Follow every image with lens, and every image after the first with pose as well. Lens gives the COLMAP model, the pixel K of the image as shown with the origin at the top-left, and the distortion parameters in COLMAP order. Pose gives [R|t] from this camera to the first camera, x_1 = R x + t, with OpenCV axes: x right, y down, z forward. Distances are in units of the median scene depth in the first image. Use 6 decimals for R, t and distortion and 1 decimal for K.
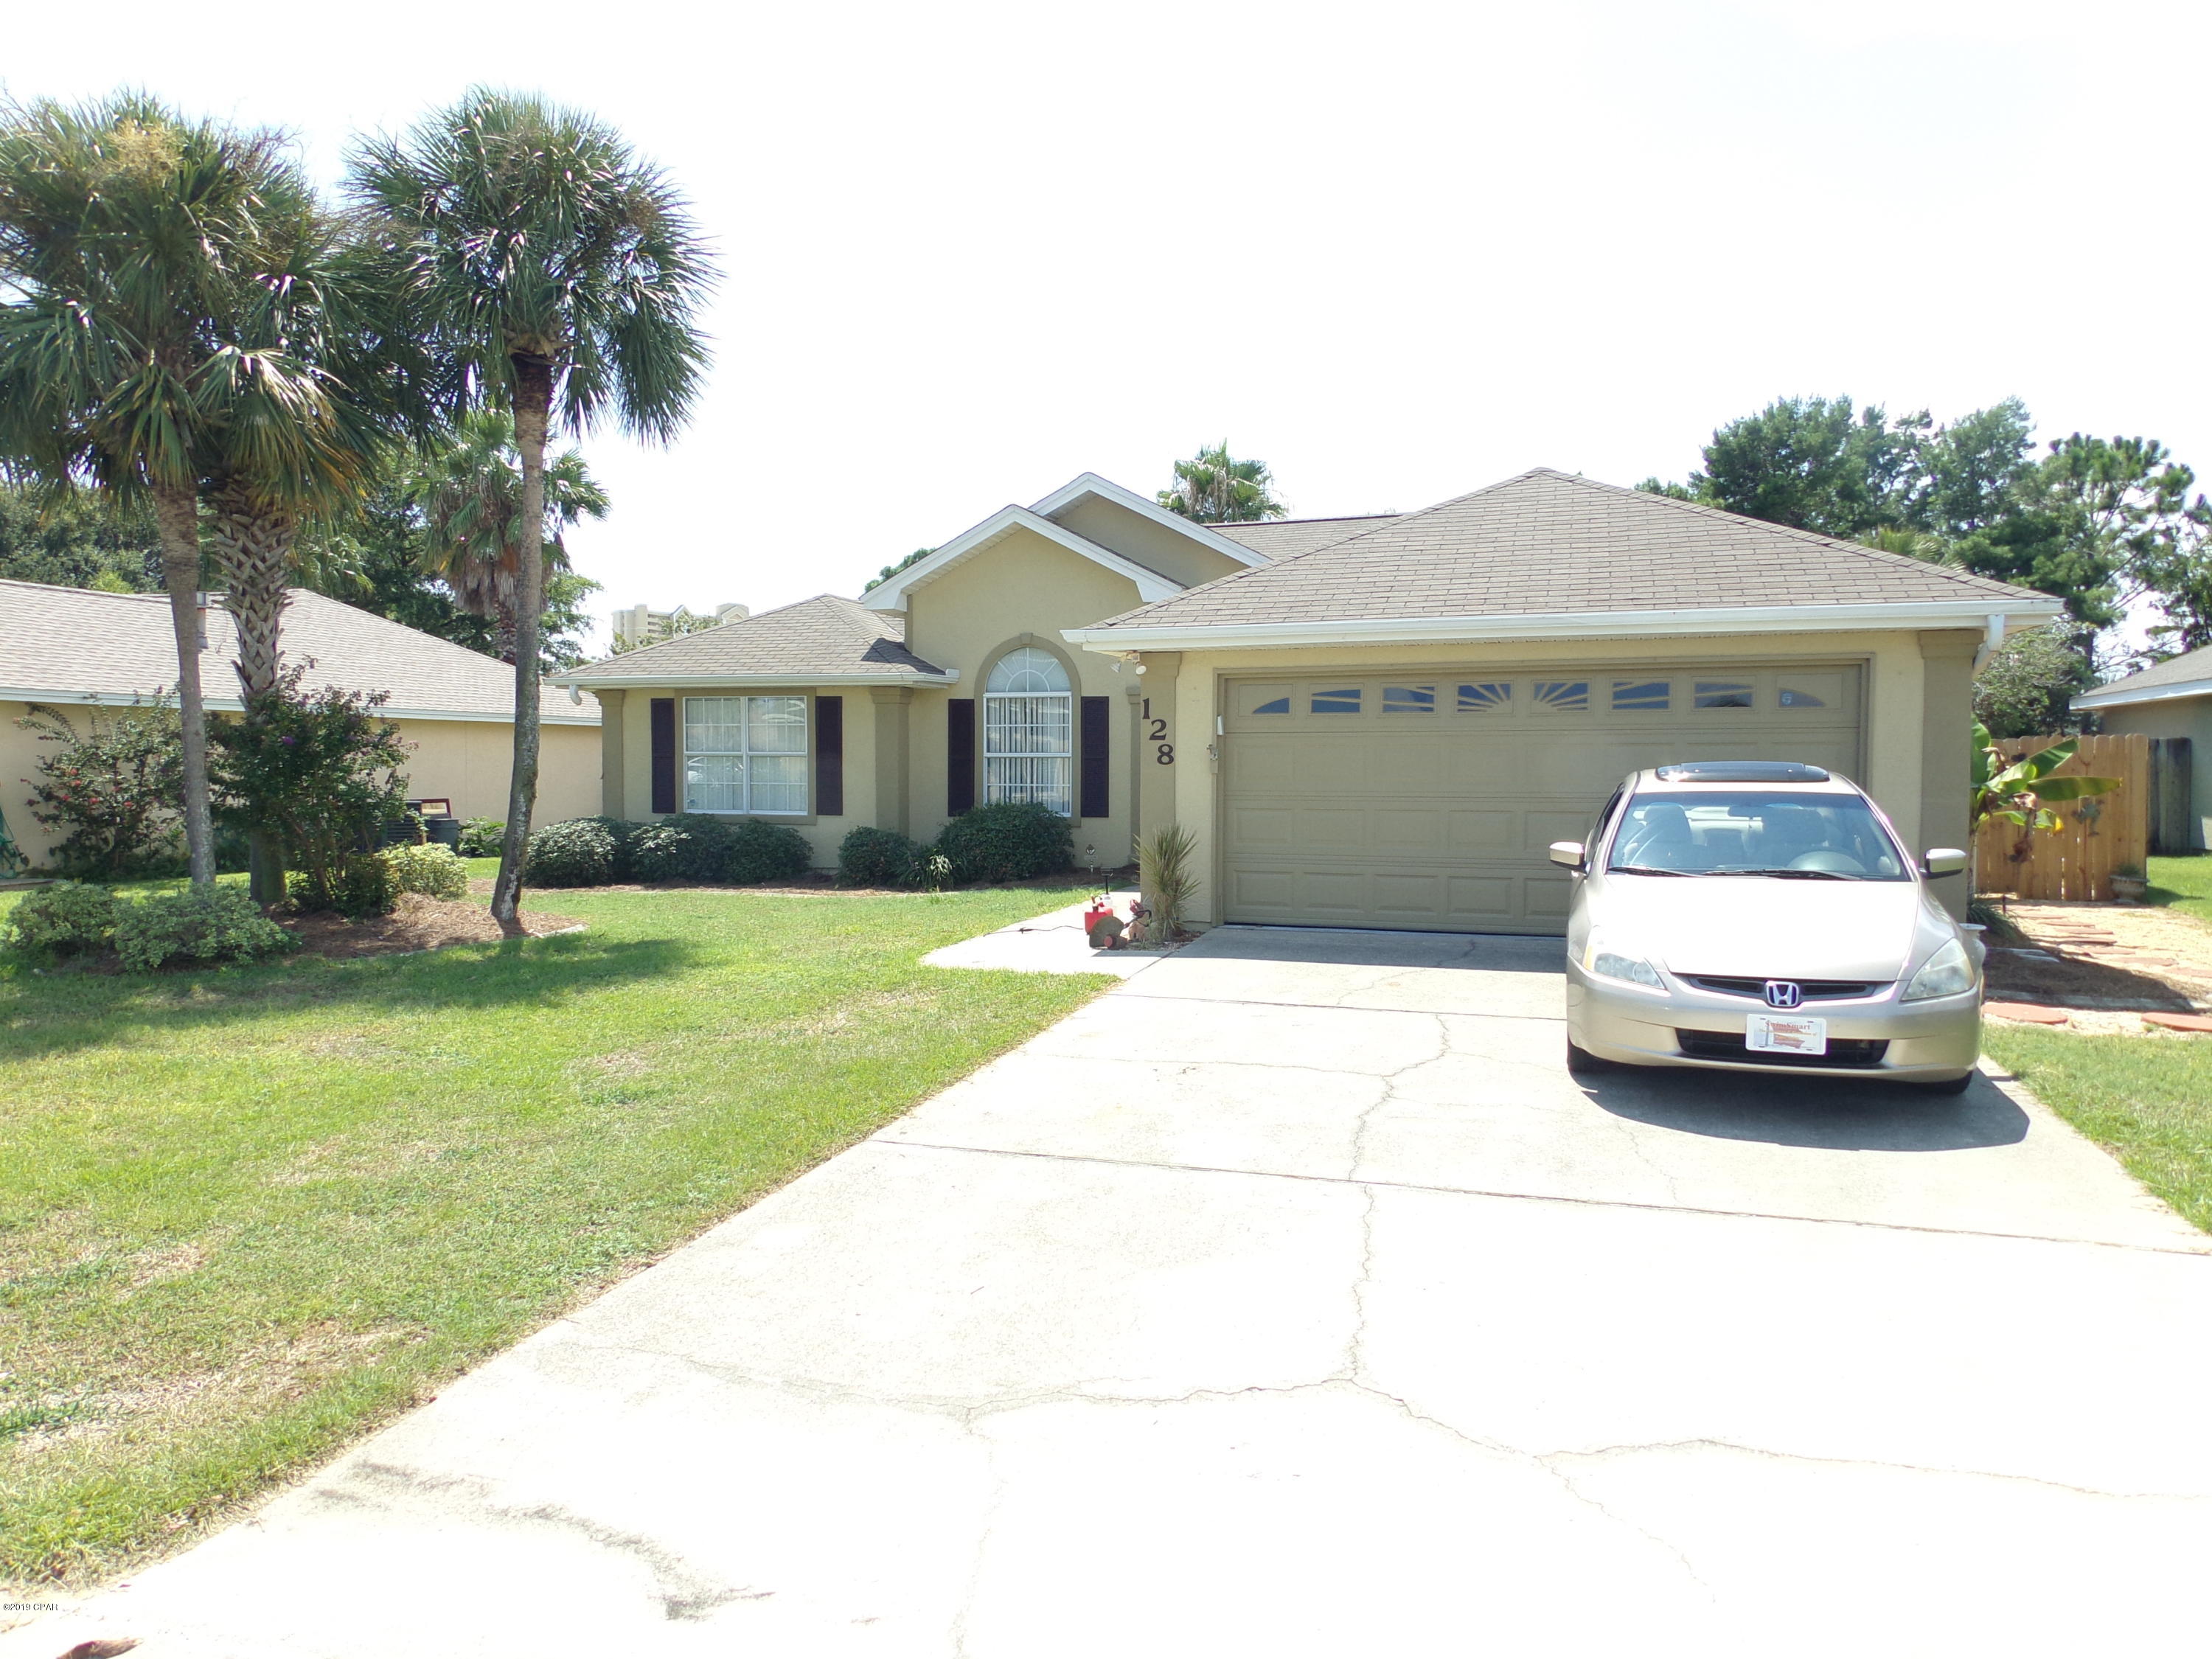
lens RADIAL K [[1524.2, 0, 1114.4], [0, 1524.2, 845.6], [0, 0, 1]] dist [0.013236, -0.027442]
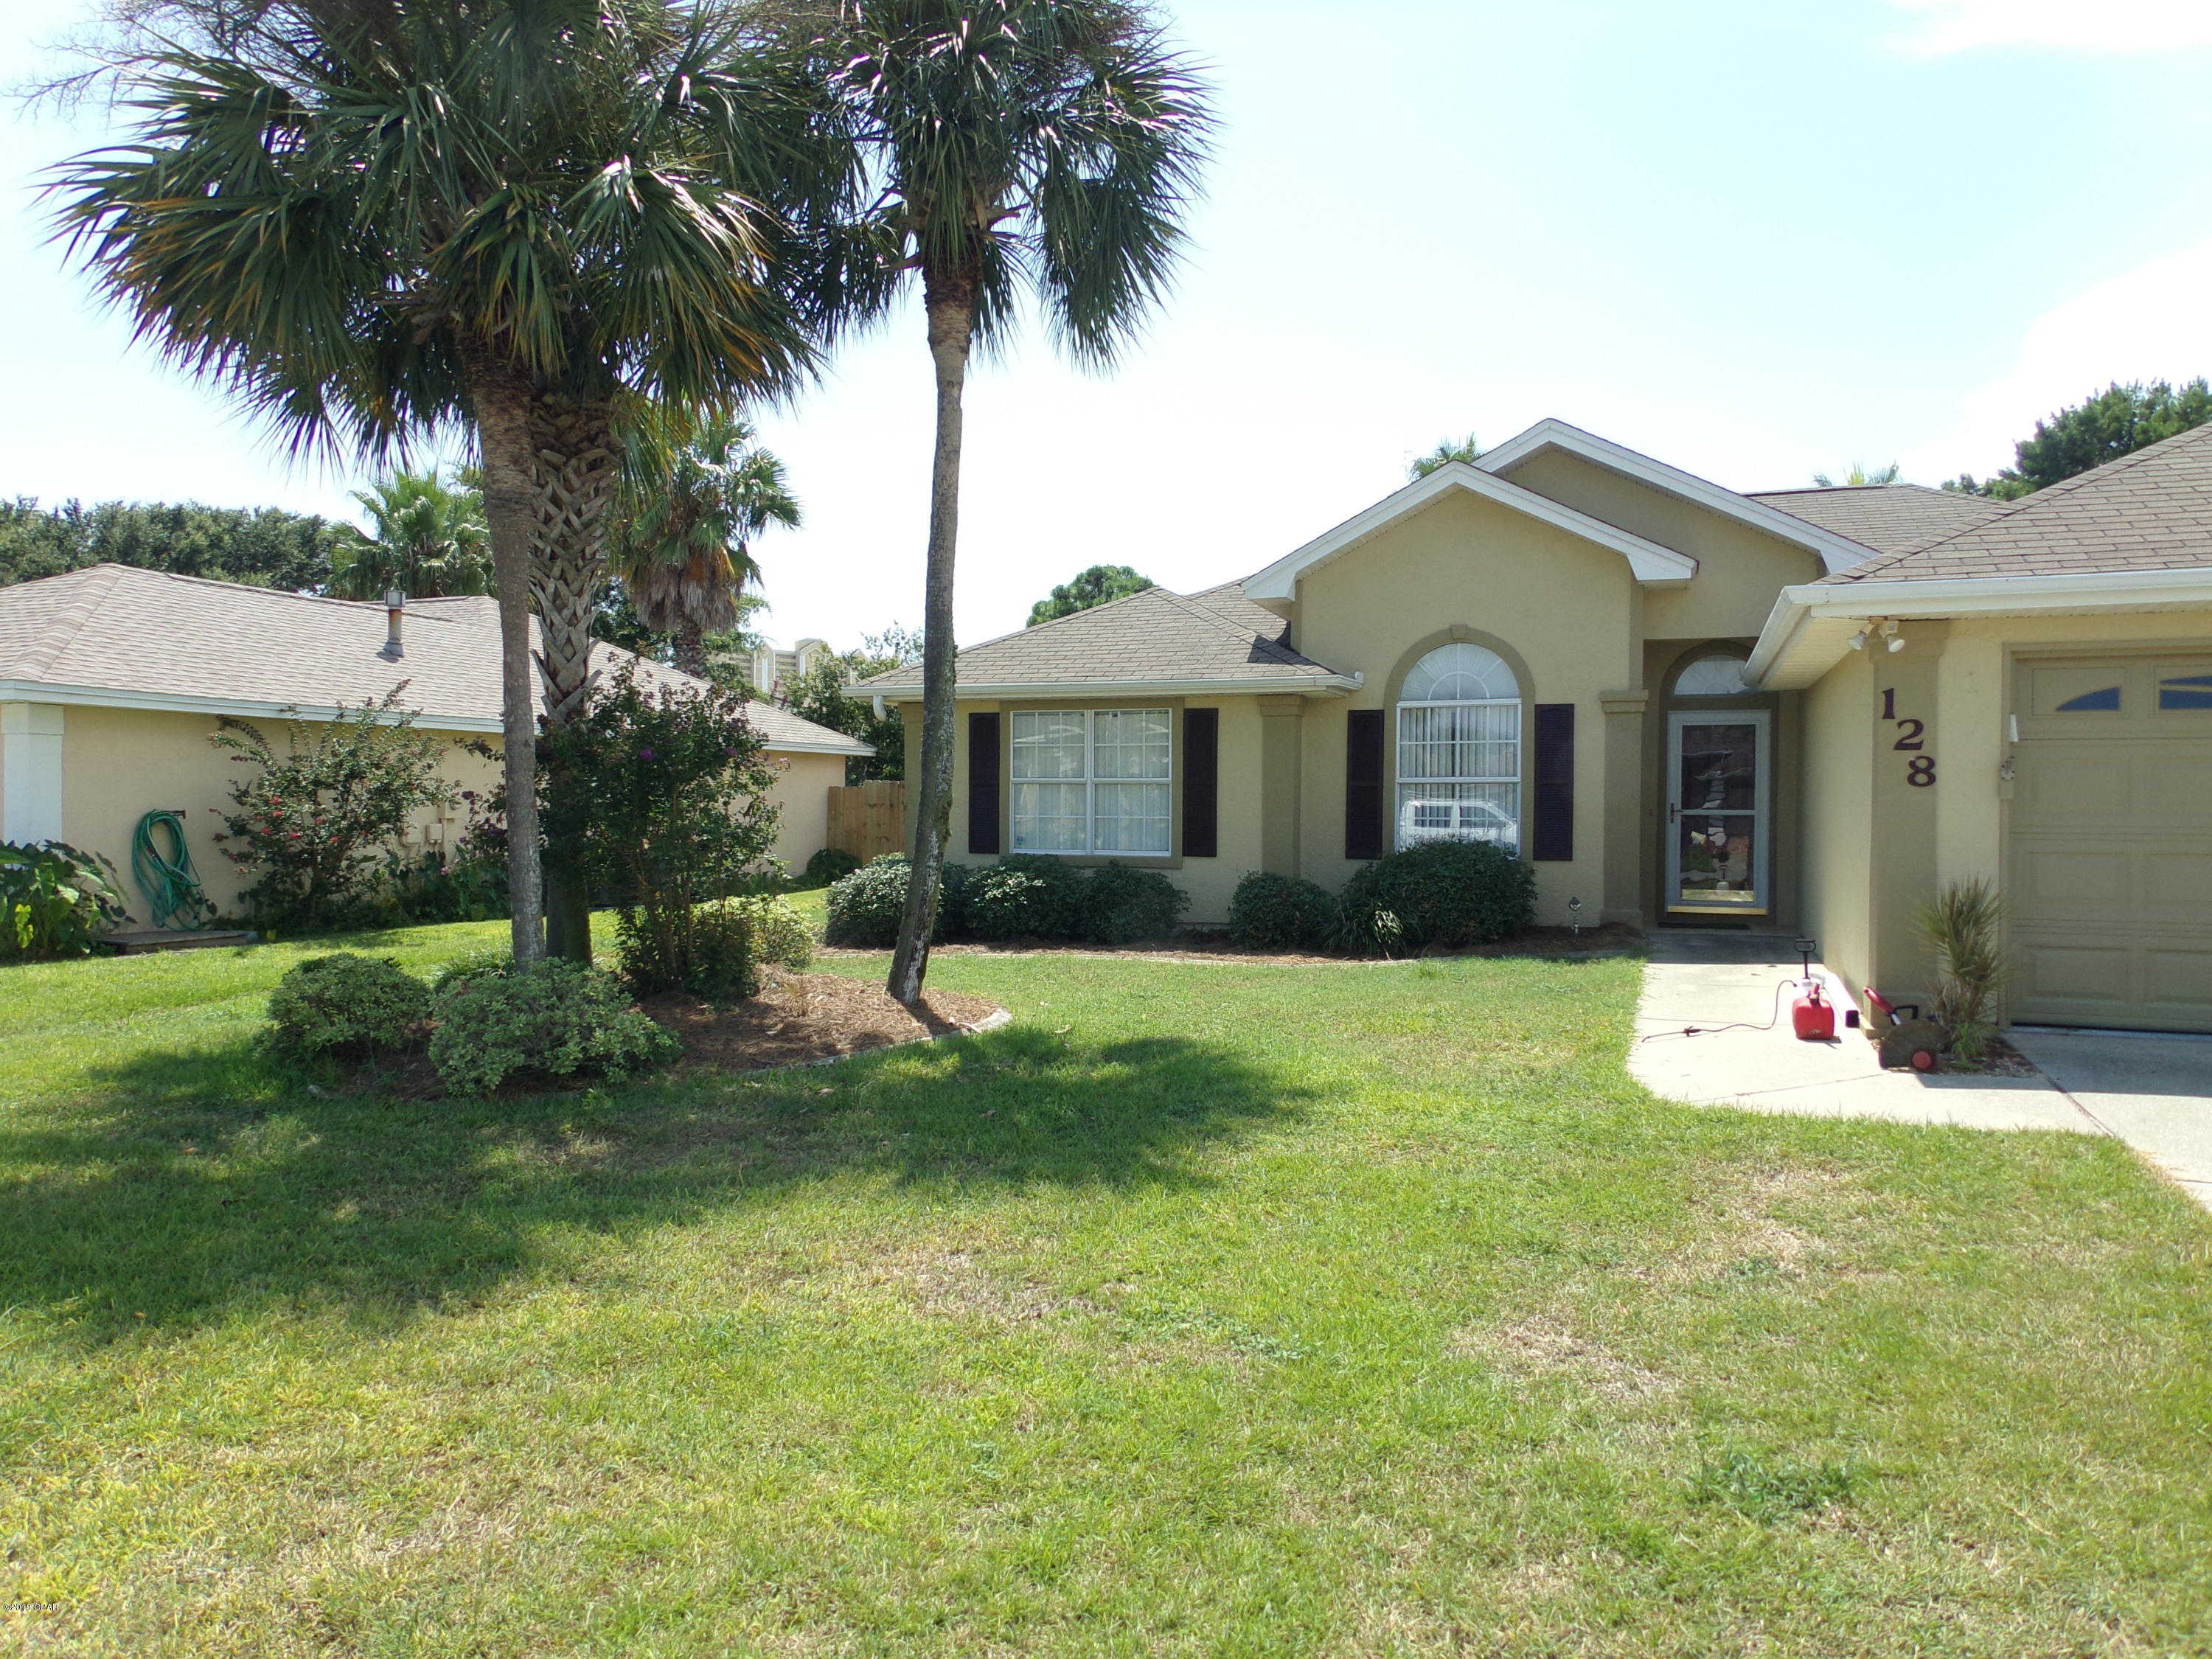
lens RADIAL K [[1524.2, 0, 1107.0], [0, 1524.2, 832.1], [0, 0, 1]] dist [0.013236, -0.027442]
pose [[0.998895, 0.002234, -0.046942, -0.201769], [-0.003717, 0.999496, -0.031528, -0.007492], [0.046848, 0.031668, 0.998400, 0.209977]]
